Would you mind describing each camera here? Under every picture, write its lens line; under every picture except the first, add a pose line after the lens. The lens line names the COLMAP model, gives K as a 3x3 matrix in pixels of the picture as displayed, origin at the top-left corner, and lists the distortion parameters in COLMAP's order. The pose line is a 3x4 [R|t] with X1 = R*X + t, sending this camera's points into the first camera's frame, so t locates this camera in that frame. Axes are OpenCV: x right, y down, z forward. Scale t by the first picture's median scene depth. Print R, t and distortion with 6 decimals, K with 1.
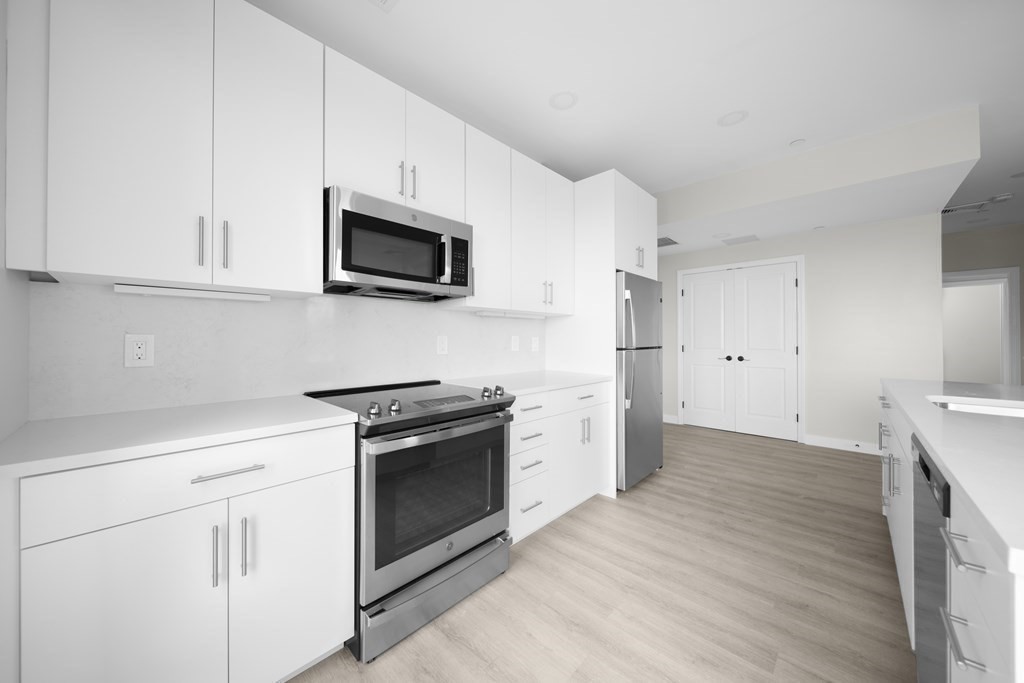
lens RADIAL K [[365.0, 0, 508.1], [0, 365.0, 336.3], [0, 0, 1]] dist [-0.002500, -0.000436]
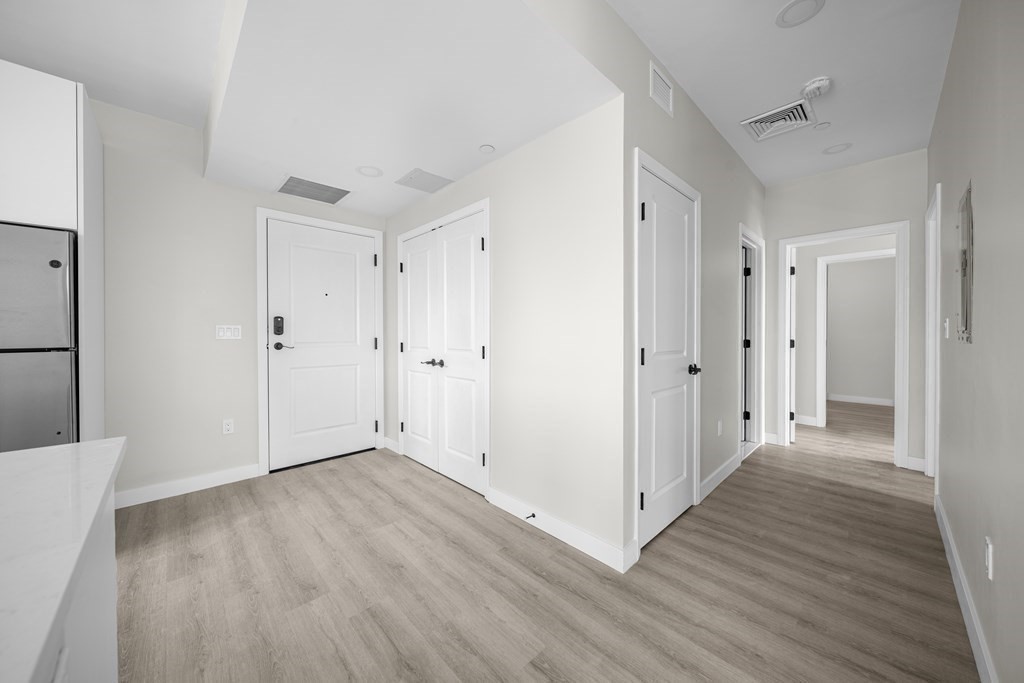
lens RADIAL K [[365.0, 0, 521.6], [0, 365.0, 336.9], [0, 0, 1]] dist [-0.002500, -0.000436]
pose [[0.997963, -0.002896, -0.063726, 1.935877], [0.004731, 0.999578, 0.028668, -0.013369], [0.063616, -0.028911, 0.997556, 0.823330]]
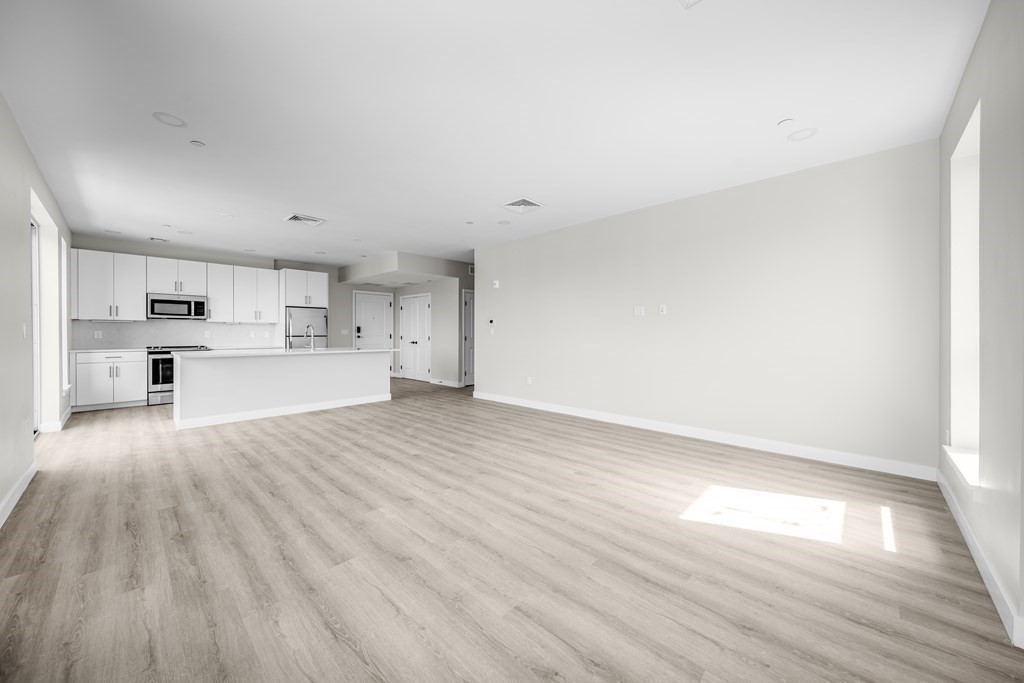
lens RADIAL K [[365.0, 0, 514.6], [0, 365.0, 340.1], [0, 0, 1]] dist [-0.002500, -0.000436]
pose [[0.999860, 0.004744, -0.016063, 2.830391], [-0.004312, 0.999631, 0.026822, -0.022205], [0.016184, -0.026749, 0.999511, -2.298539]]
